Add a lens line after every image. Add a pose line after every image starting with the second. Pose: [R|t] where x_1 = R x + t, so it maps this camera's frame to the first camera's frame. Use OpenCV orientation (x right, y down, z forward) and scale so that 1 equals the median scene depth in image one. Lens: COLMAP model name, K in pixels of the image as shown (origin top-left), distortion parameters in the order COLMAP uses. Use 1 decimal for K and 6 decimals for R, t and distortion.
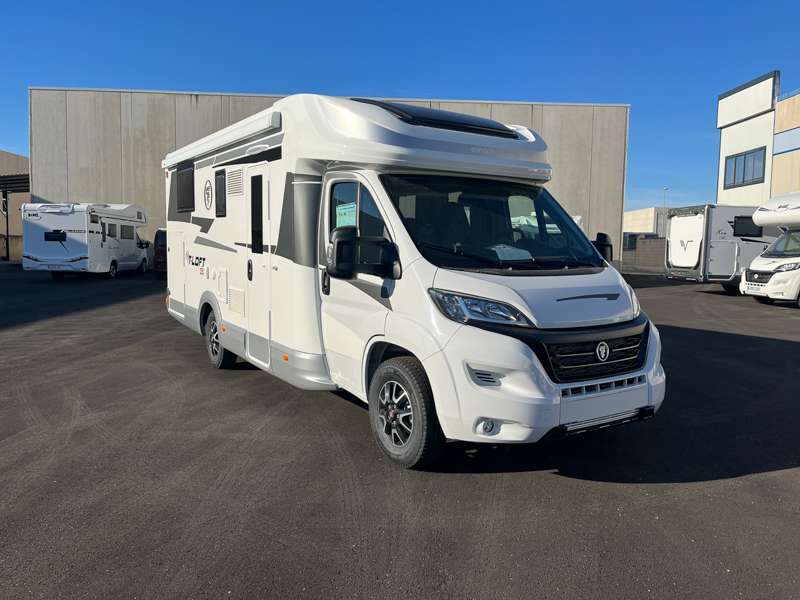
lens RADIAL K [[599.2, 0, 404.7], [0, 599.2, 293.9], [0, 0, 1]] dist [0.075955, -0.108870]
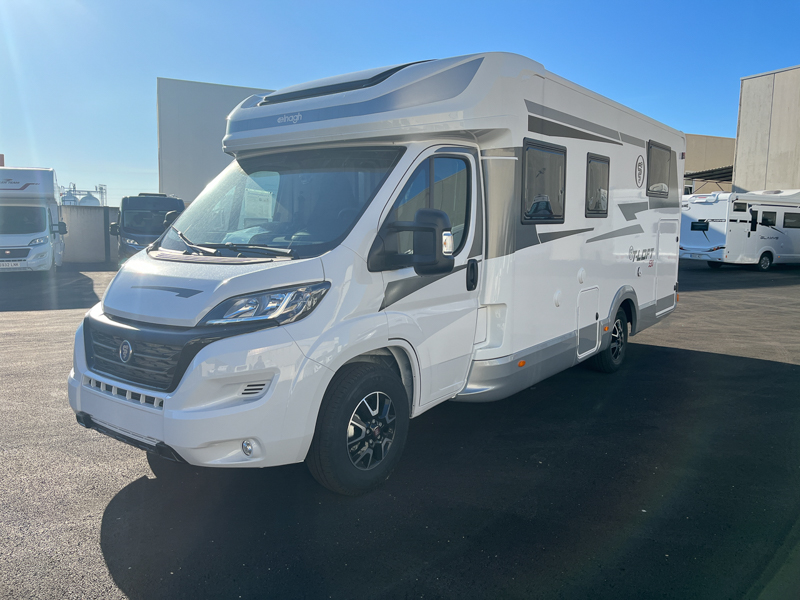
lens RADIAL K [[599.2, 0, 404.7], [0, 599.2, 293.9], [0, 0, 1]] dist [0.075955, -0.108870]
pose [[0.340539, 0.096035, -0.935313, 0.984608], [-0.082183, 0.994003, 0.072139, -0.062376], [0.936632, 0.052301, 0.346389, 0.841272]]
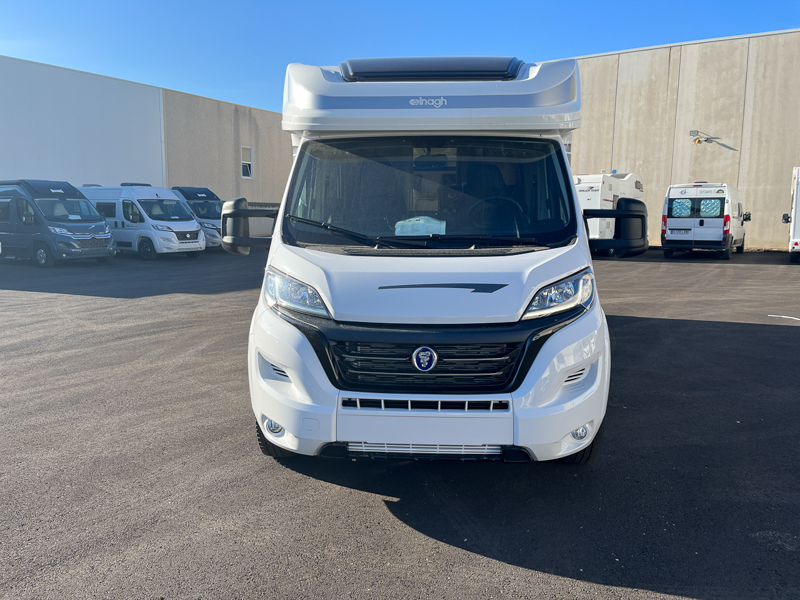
lens RADIAL K [[599.2, 0, 404.7], [0, 599.2, 293.9], [0, 0, 1]] dist [0.075955, -0.108870]
pose [[0.810619, 0.069698, -0.581411, 0.581450], [-0.042832, 0.997289, 0.059834, -0.023527], [0.584005, -0.023600, 0.811407, 0.298133]]
